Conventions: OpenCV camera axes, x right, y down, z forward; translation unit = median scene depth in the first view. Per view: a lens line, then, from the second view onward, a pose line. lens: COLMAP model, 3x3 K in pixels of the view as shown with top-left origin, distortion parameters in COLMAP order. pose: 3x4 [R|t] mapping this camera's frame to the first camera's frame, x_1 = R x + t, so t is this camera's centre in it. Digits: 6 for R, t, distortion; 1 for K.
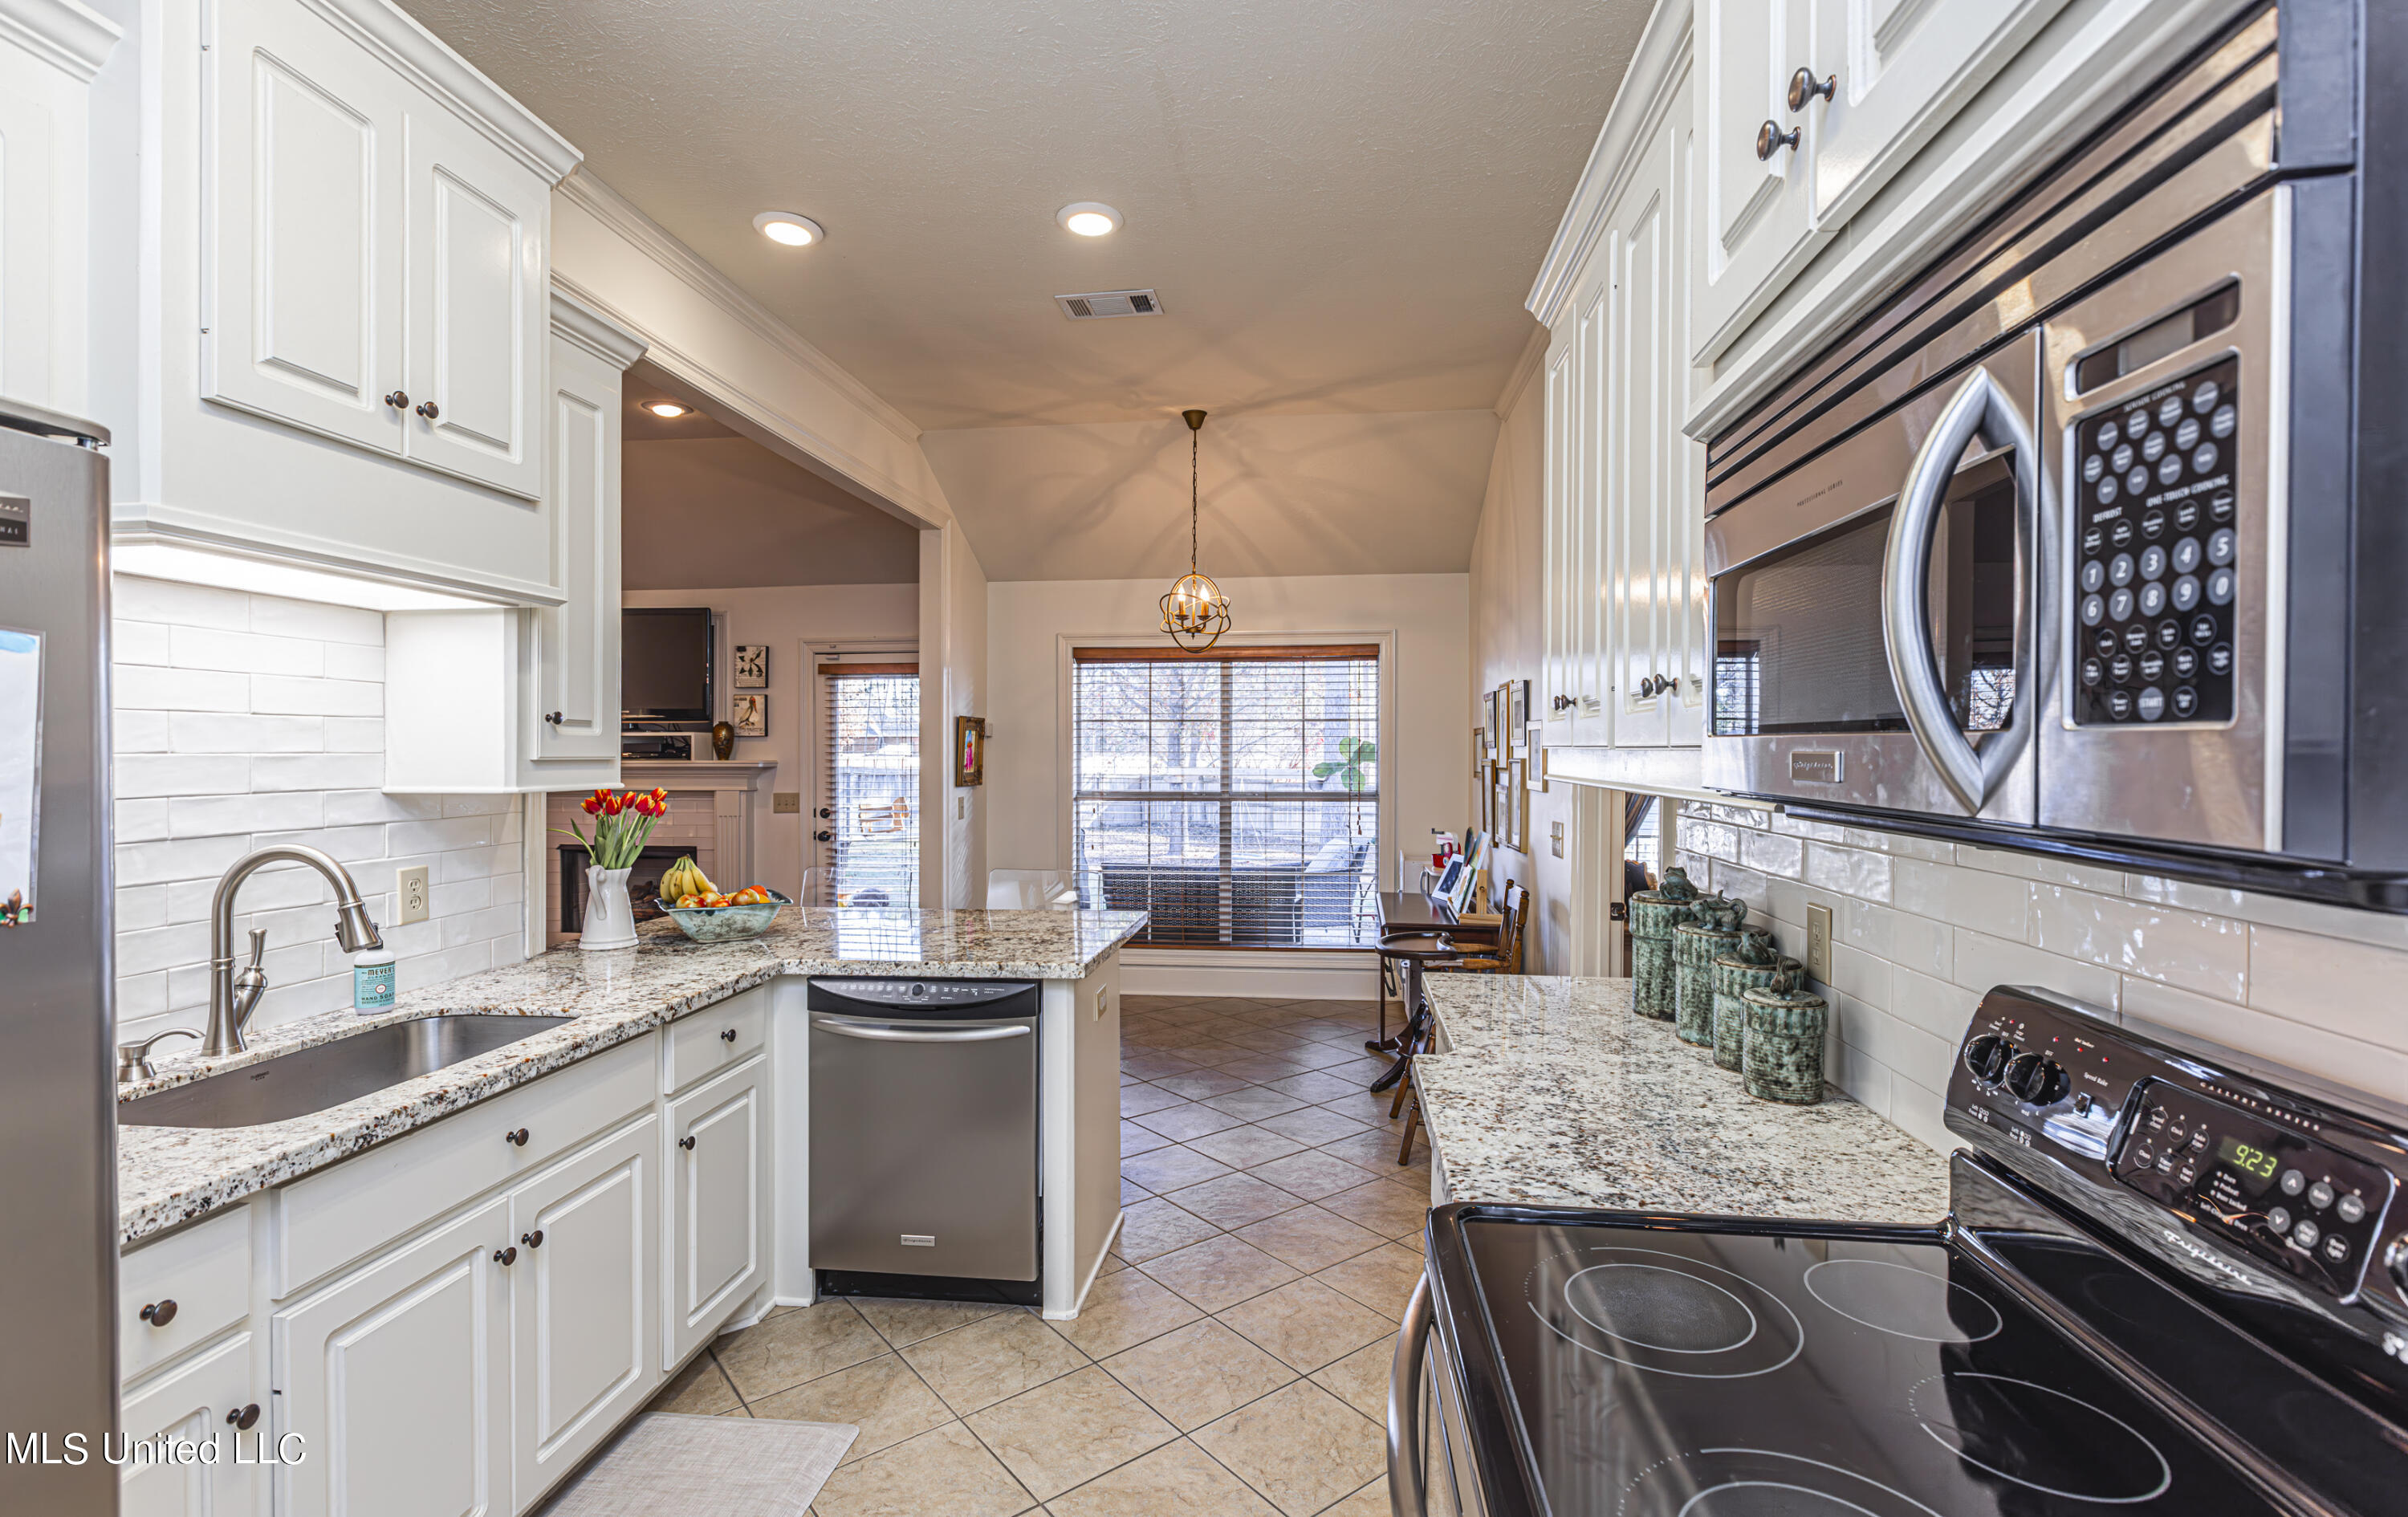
lens RADIAL K [[1099.8, 0, 1205.6], [0, 1099.8, 758.0], [0, 0, 1]] dist [0.003987, 0.000425]
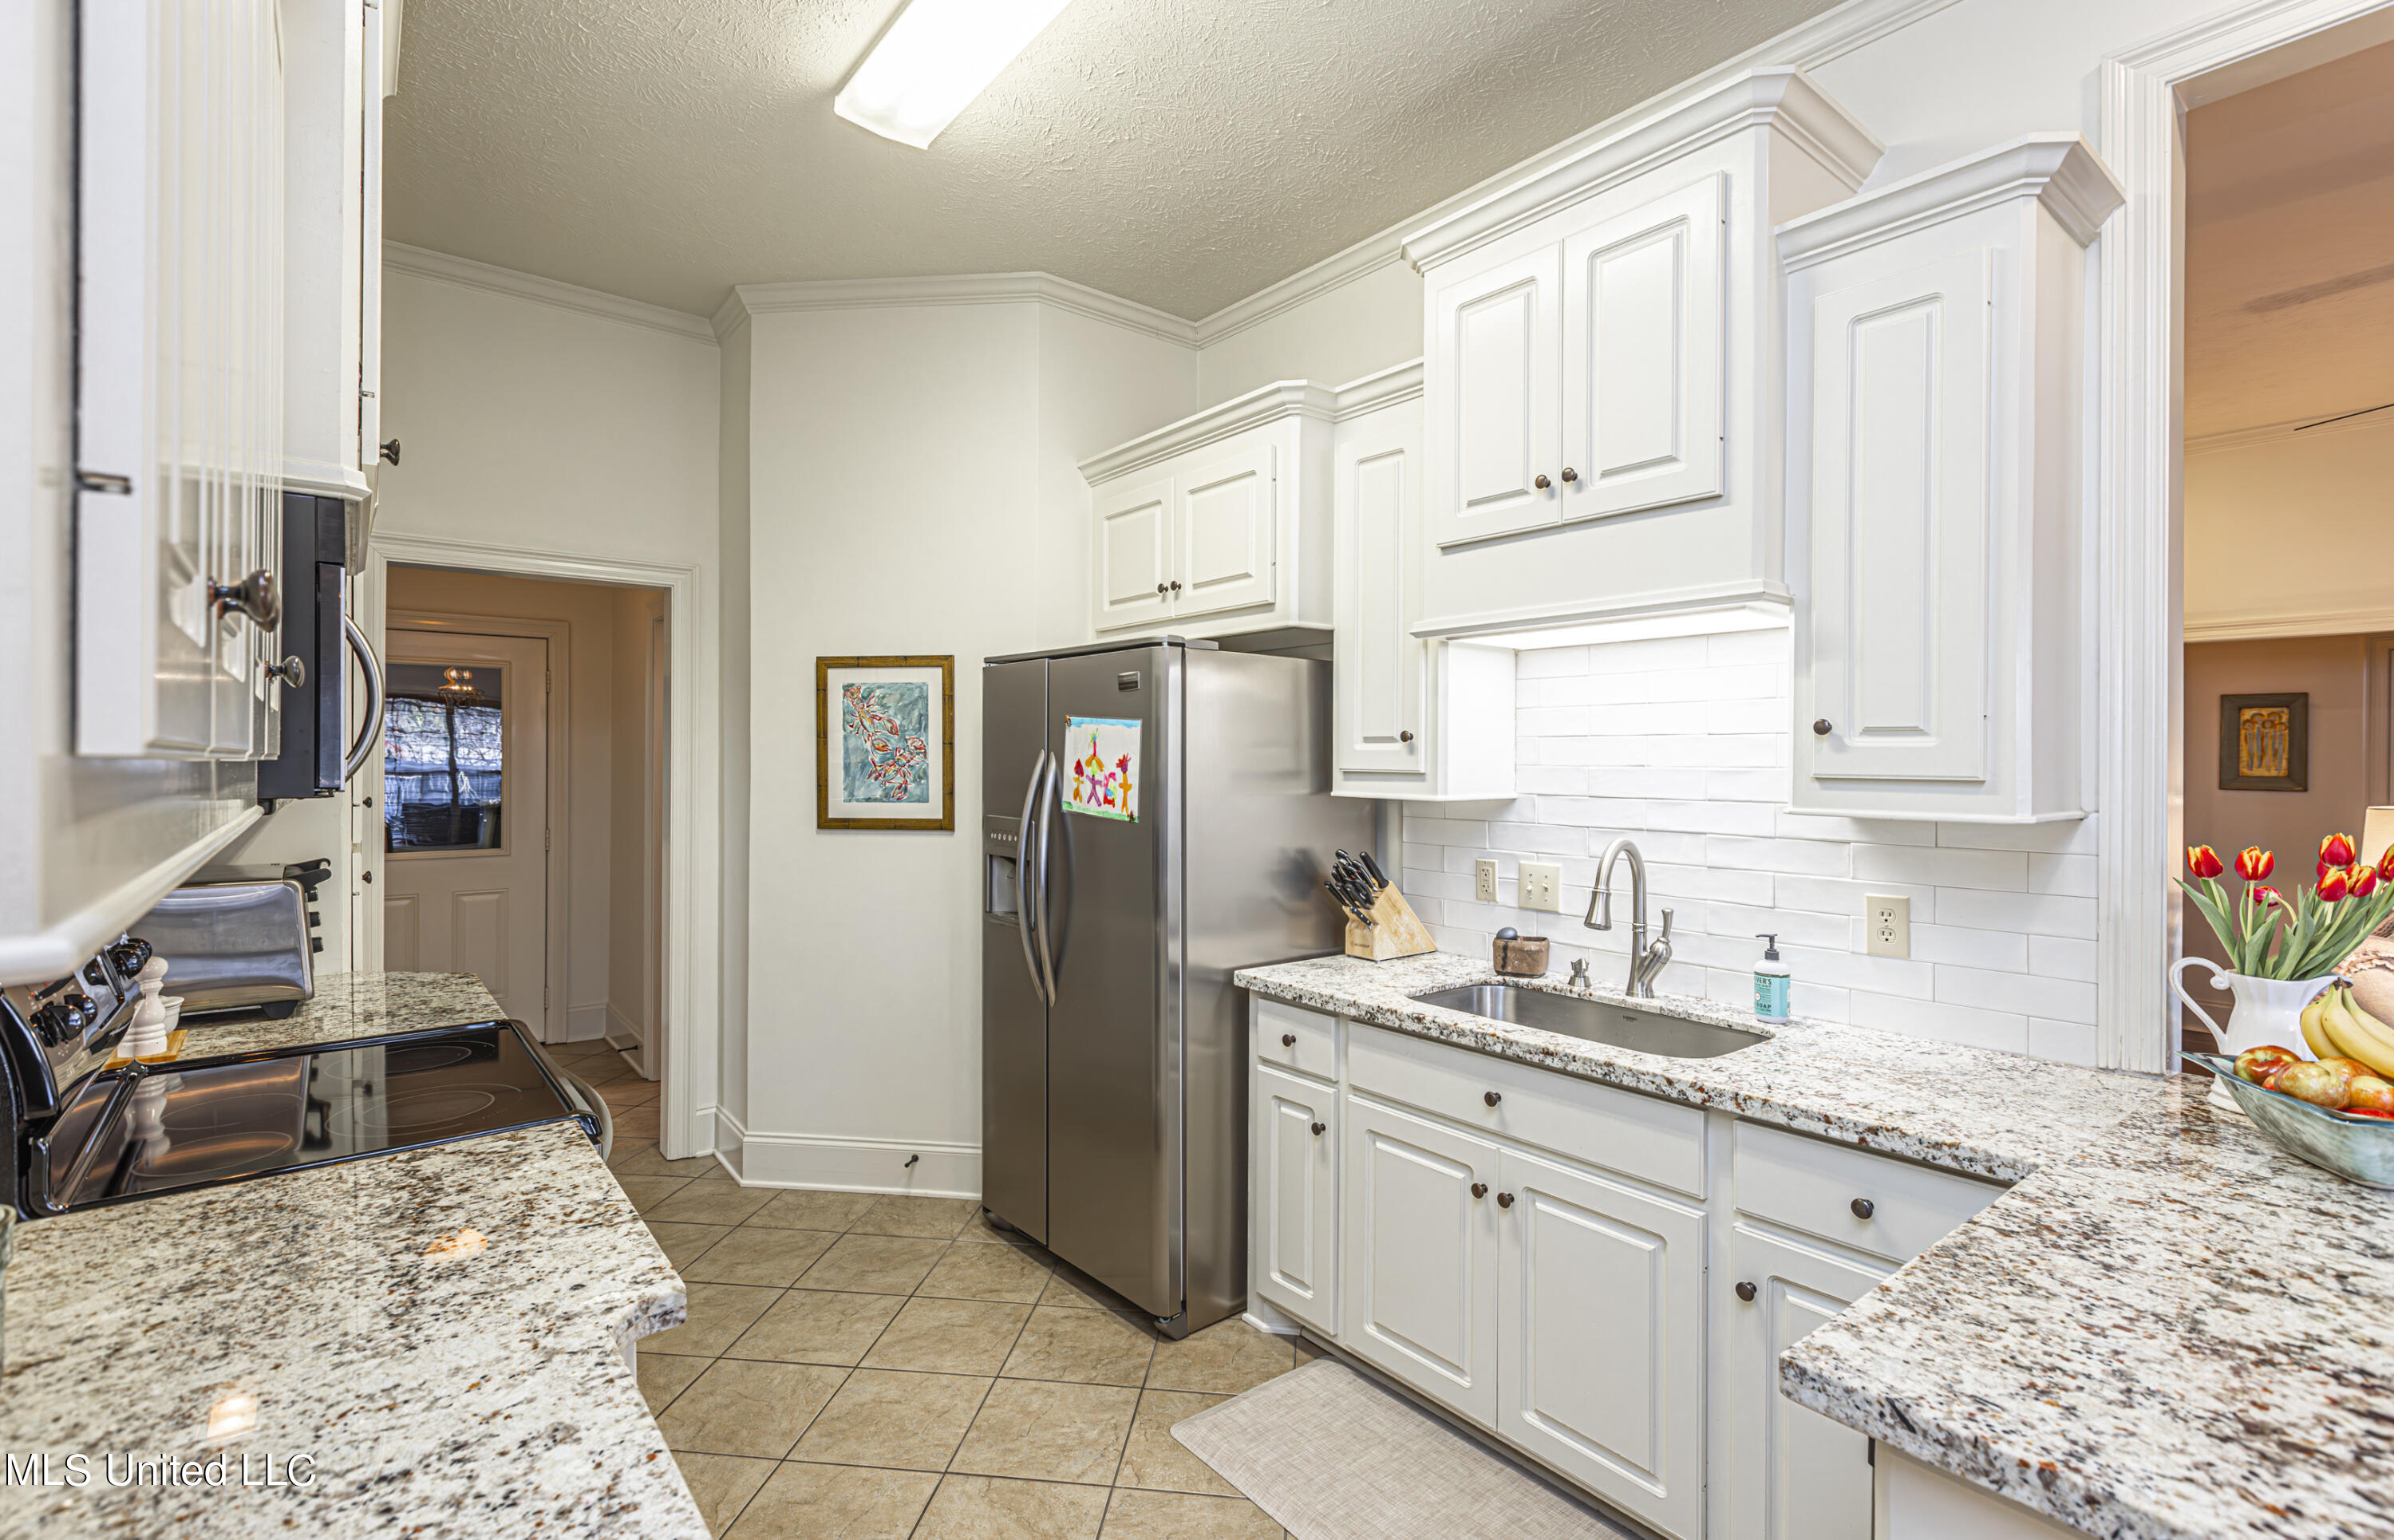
lens RADIAL K [[1080.0, 0, 1197.2], [0, 1080.0, 765.4], [0, 0, 1]] dist [0.001053, -0.000586]
pose [[-0.708086, -0.000797, -0.706126, 0.513127], [-0.010399, 0.999903, 0.009299, -0.017247], [0.706050, 0.013928, -0.708025, 2.038123]]
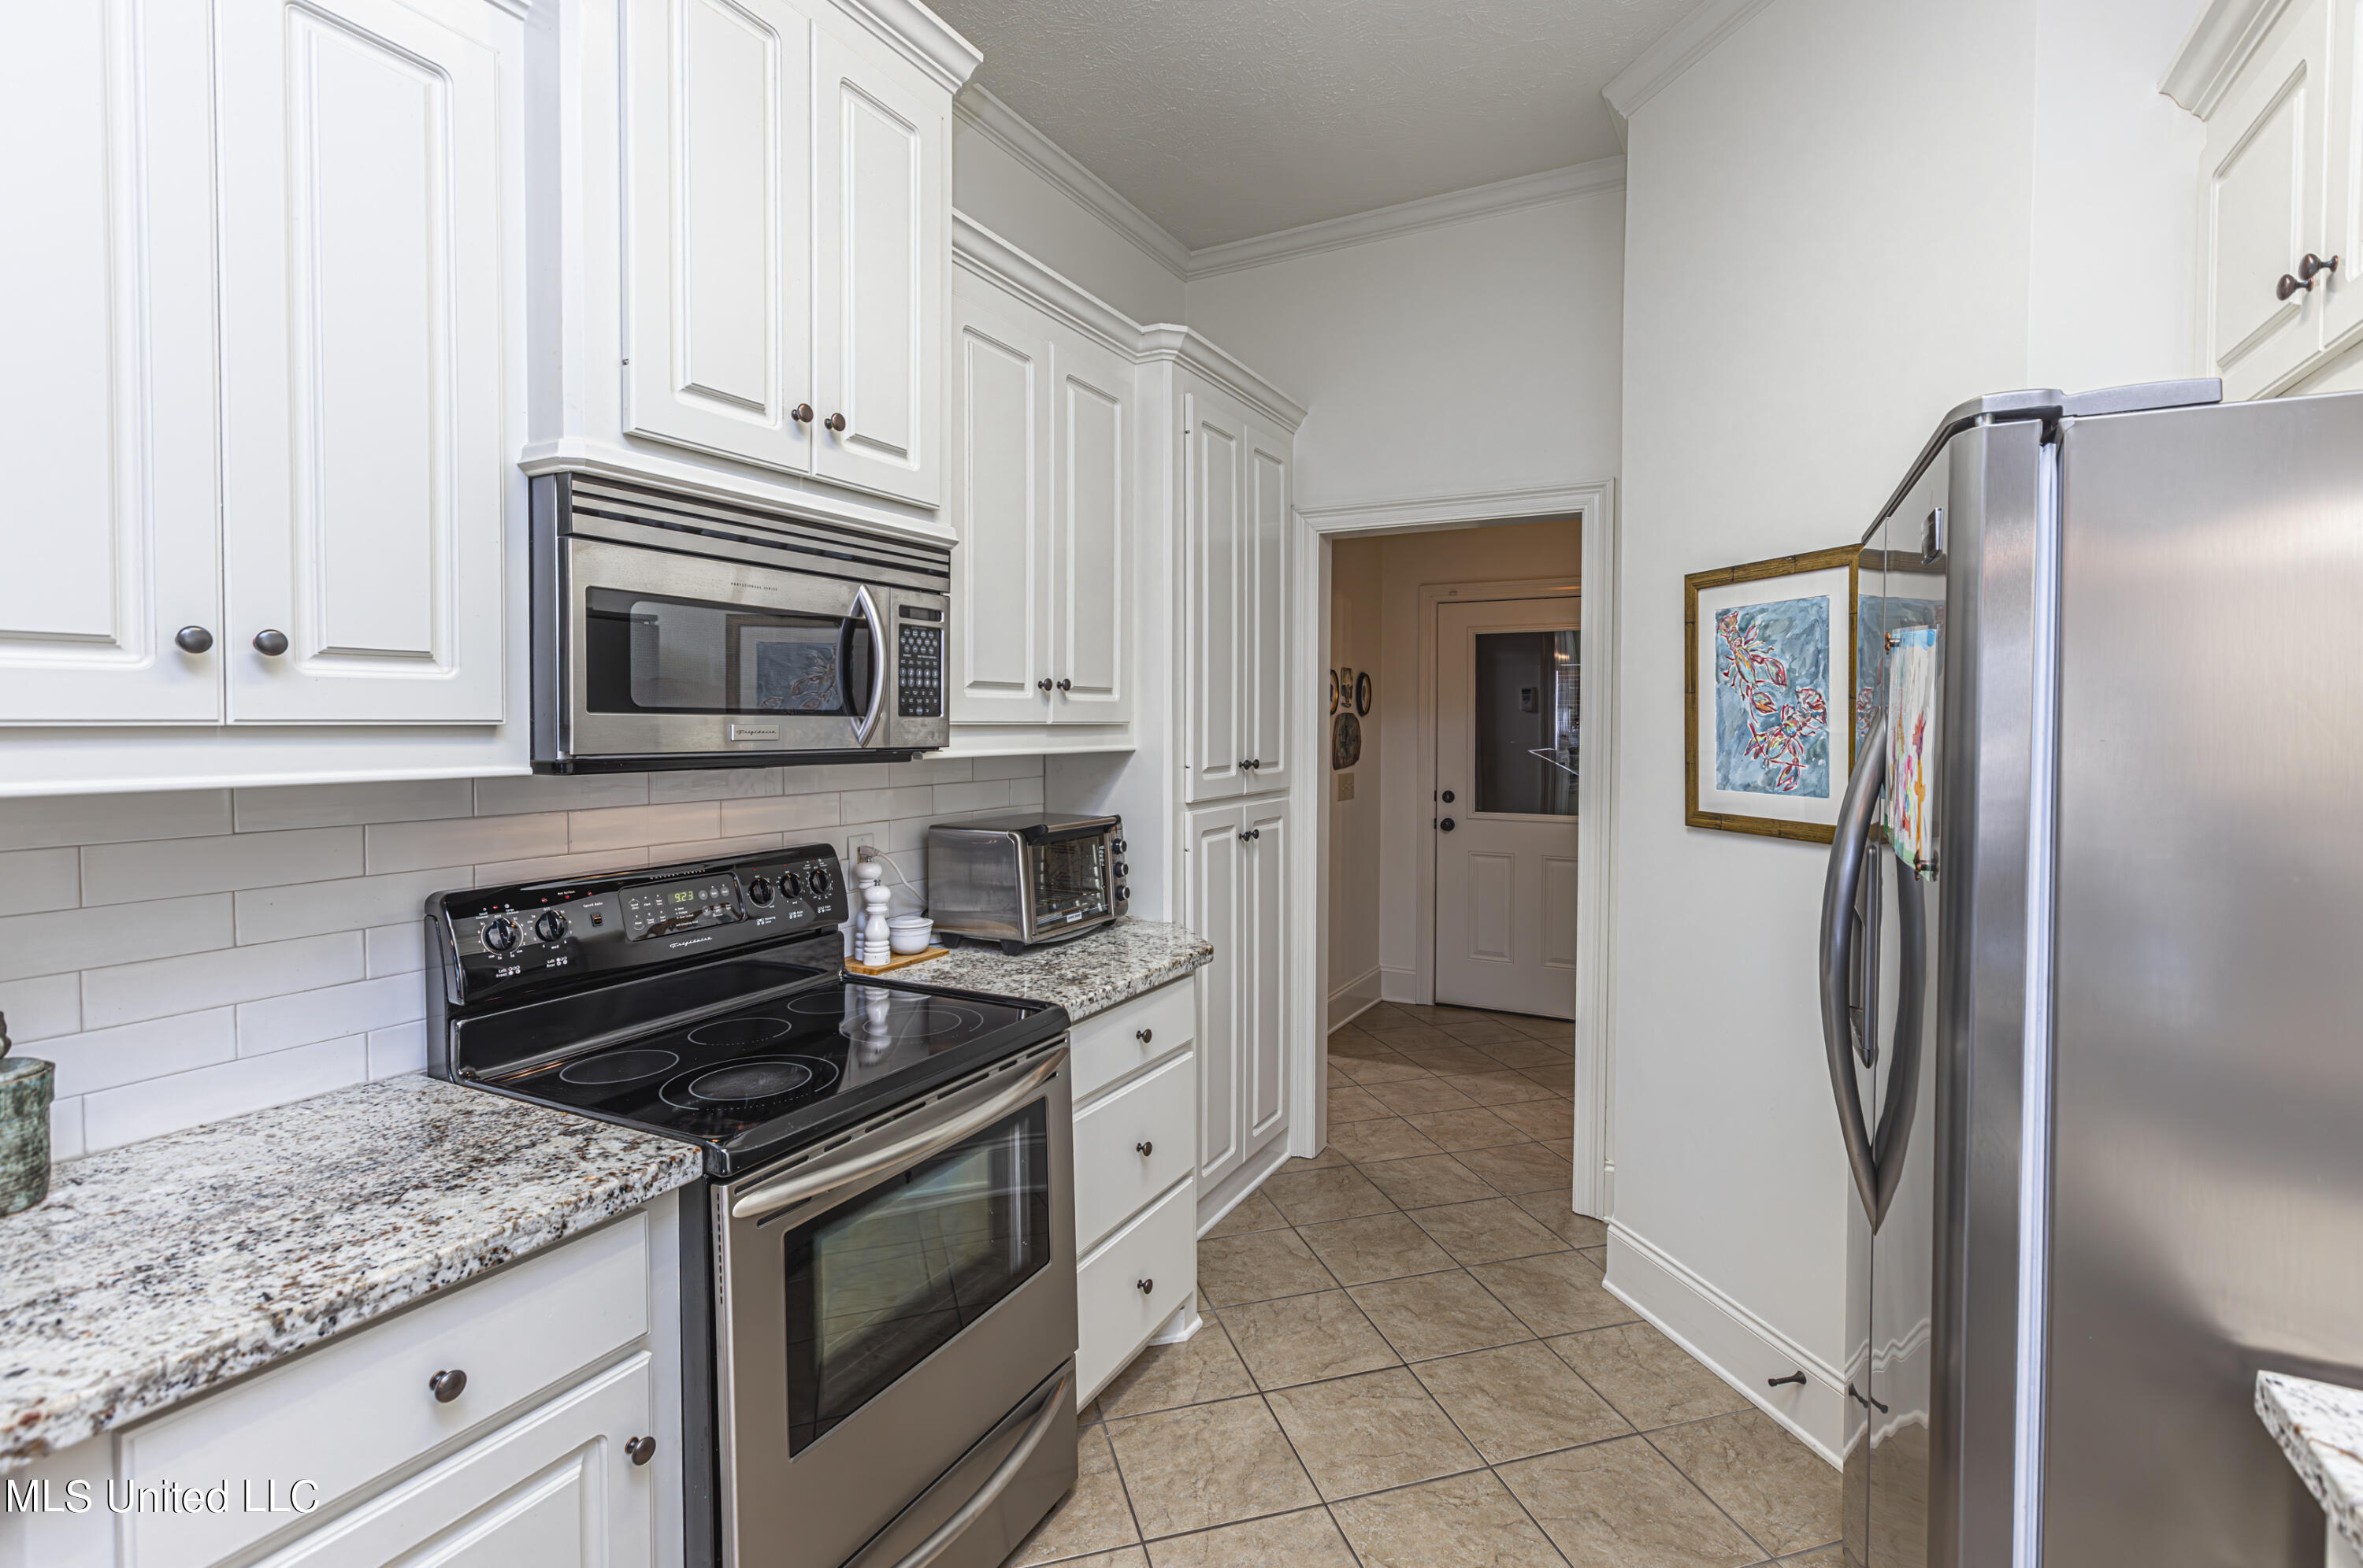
lens RADIAL K [[1081.5, 0, 1212.2], [0, 1081.5, 746.6], [0, 0, 1]] dist [0.001931, -0.000536]
pose [[-0.932075, -0.012692, 0.362042, -0.526060], [-0.001422, 0.999507, 0.031380, -0.016941], [-0.362262, 0.028733, -0.931633, 1.537732]]
